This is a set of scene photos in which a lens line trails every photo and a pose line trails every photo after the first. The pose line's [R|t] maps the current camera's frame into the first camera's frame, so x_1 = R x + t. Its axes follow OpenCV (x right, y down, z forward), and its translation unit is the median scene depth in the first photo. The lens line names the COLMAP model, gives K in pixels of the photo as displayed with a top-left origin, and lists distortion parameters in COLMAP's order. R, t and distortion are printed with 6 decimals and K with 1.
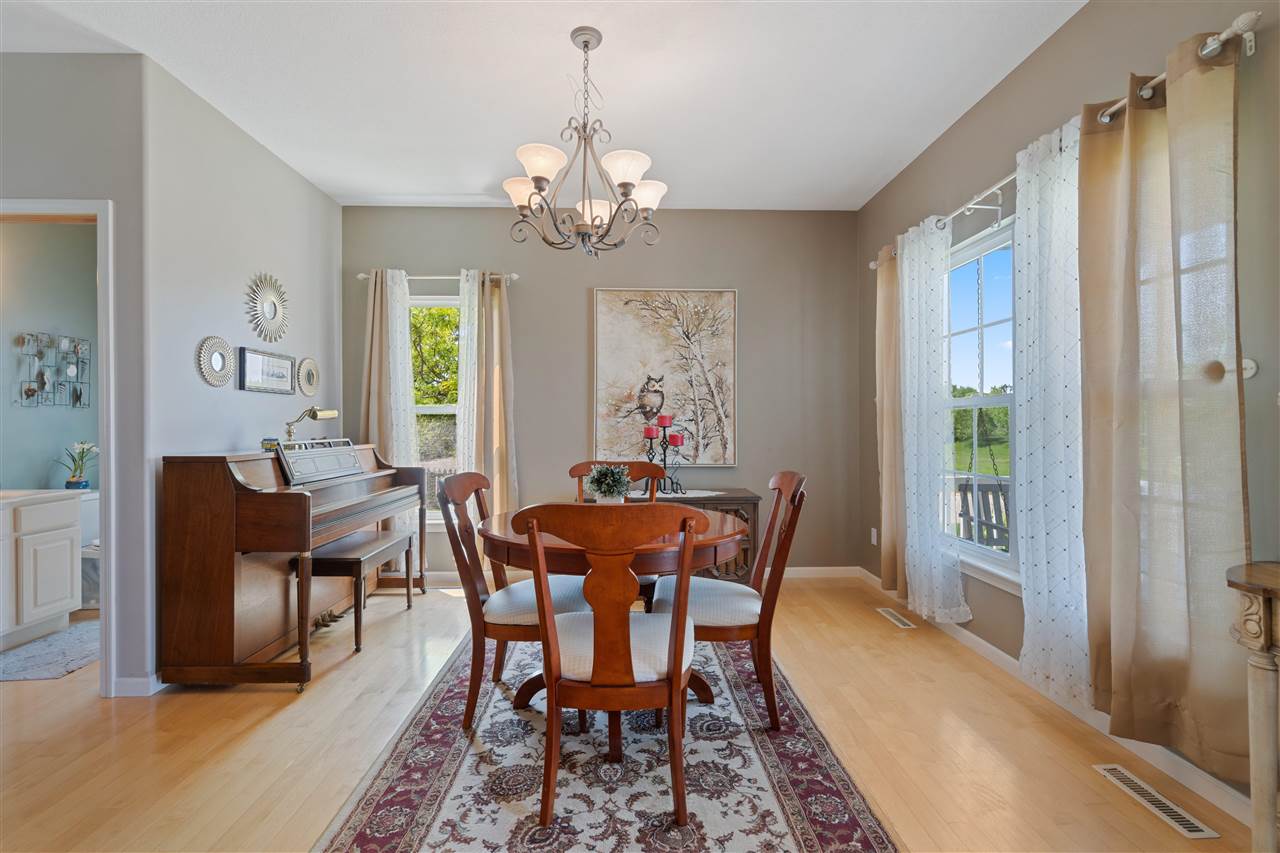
lens RADIAL K [[578.6, 0, 636.6], [0, 578.6, 422.3], [0, 0, 1]] dist [-0.007324, 0.002944]
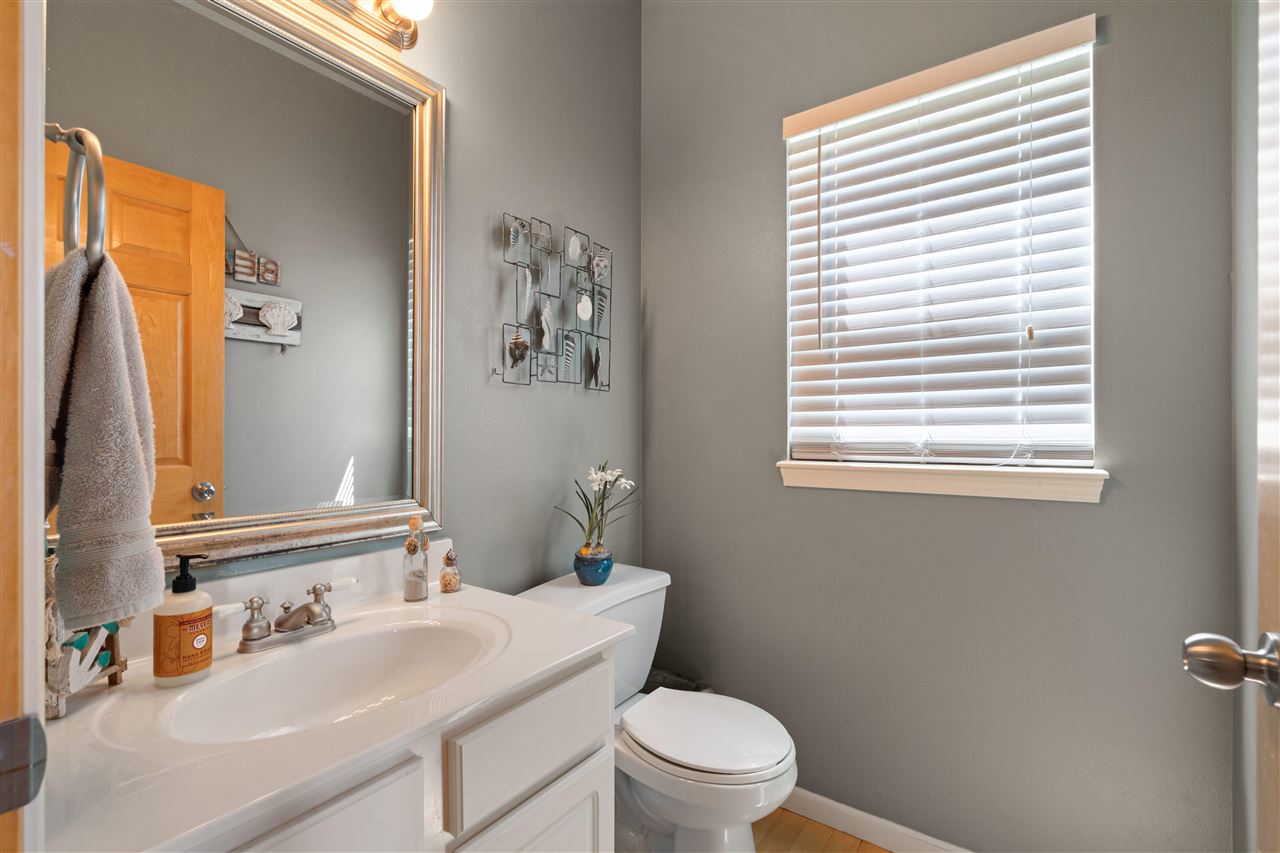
lens RADIAL K [[578.6, 0, 639.8], [0, 578.6, 428.5], [0, 0, 1]] dist [-0.007324, 0.002944]
pose [[0.797190, 0.002538, -0.603723, -0.681282], [-0.005220, 0.999983, -0.002688, 0.007230], [0.603706, 0.005294, 0.797190, 0.674056]]
